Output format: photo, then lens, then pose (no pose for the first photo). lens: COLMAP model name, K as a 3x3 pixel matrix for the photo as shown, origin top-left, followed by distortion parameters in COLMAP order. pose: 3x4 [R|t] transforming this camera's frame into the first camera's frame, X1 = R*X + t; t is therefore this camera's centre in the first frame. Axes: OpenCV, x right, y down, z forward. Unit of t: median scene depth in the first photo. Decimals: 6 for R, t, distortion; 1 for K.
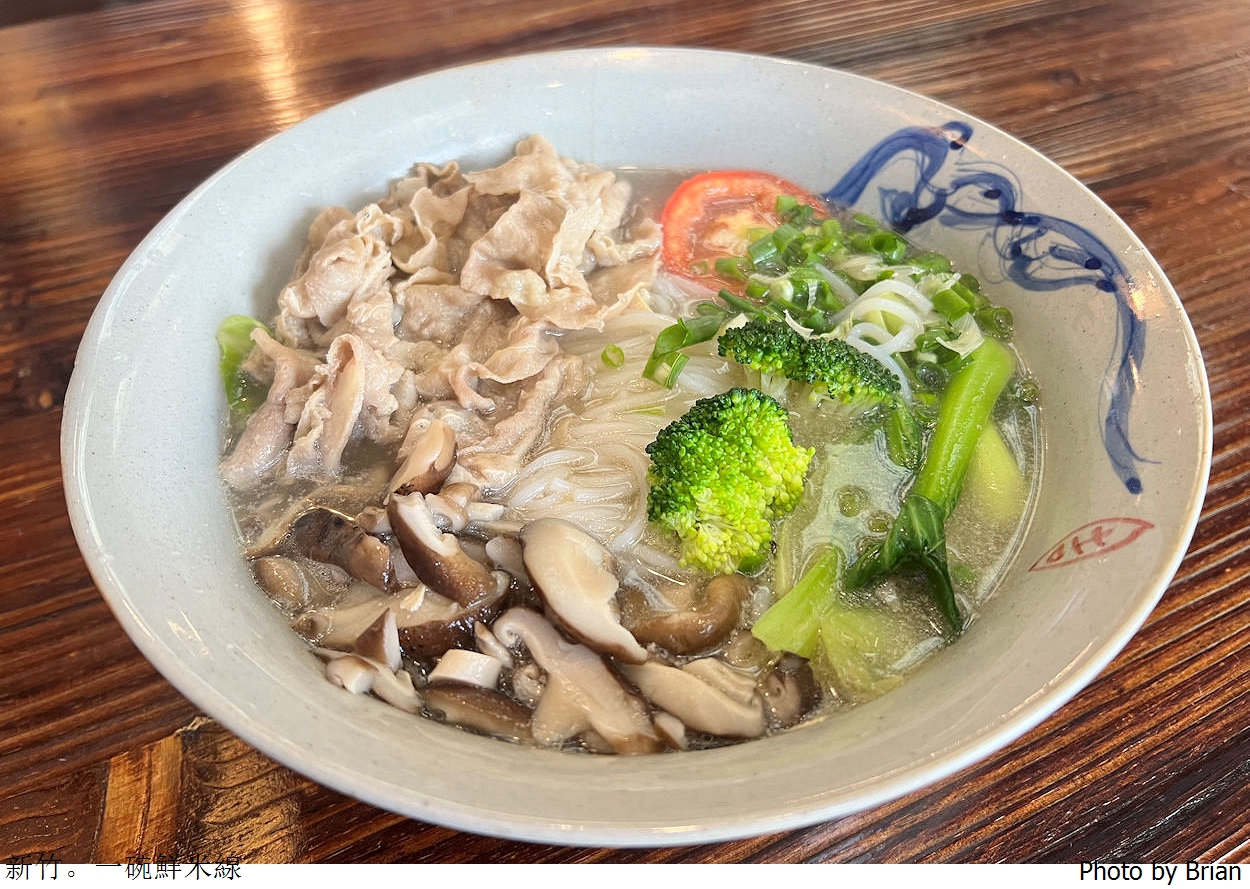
lens RADIAL K [[938.1, 0, 629.8], [0, 938.1, 425.7], [0, 0, 1]] dist [0.037213, -0.036116]
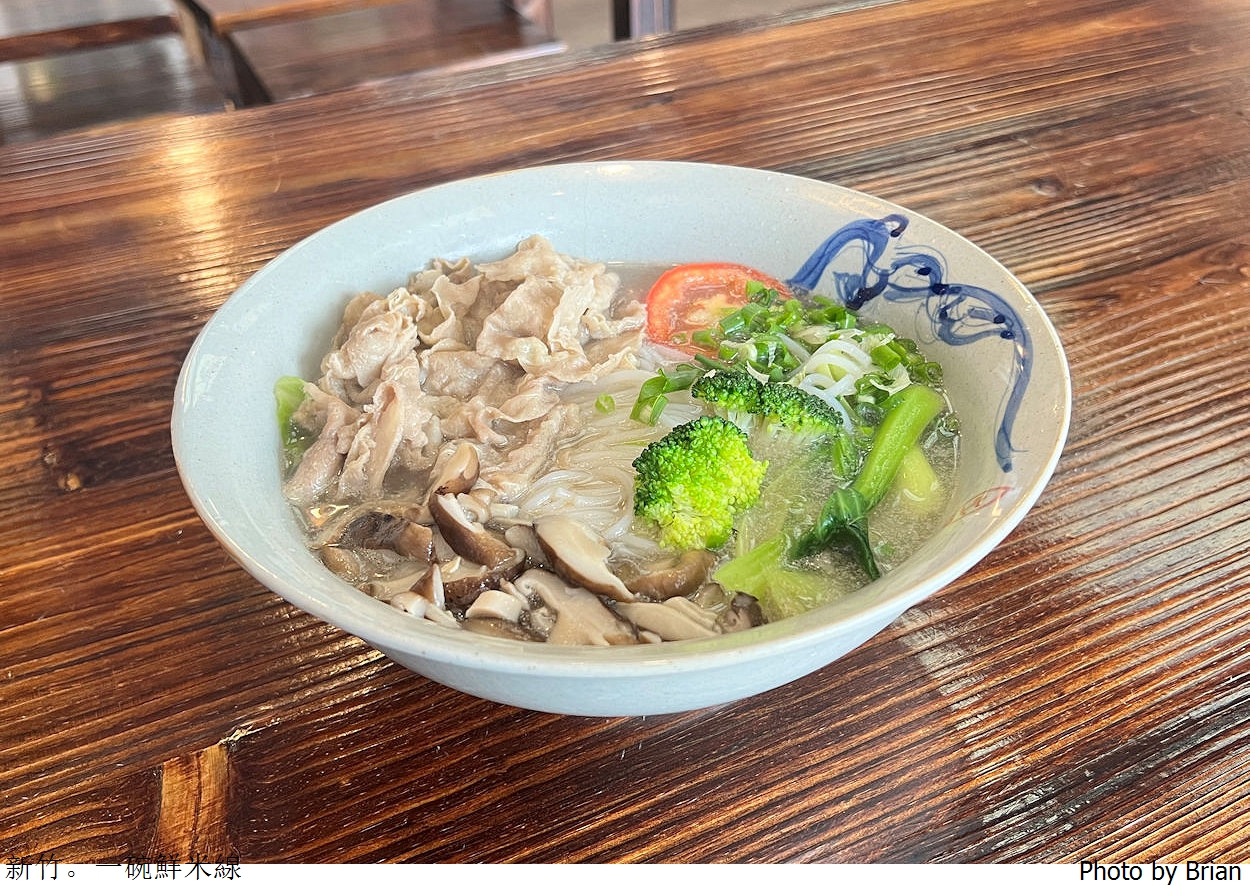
lens RADIAL K [[1174.3, 0, 617.6], [0, 1174.3, 439.6], [0, 0, 1]] dist [0.088302, 0.000000]
pose [[0.999864, -0.014917, -0.007023, 0.008279], [0.013600, 0.986992, -0.160195, 0.216487], [0.009321, 0.160078, 0.987060, -0.482044]]
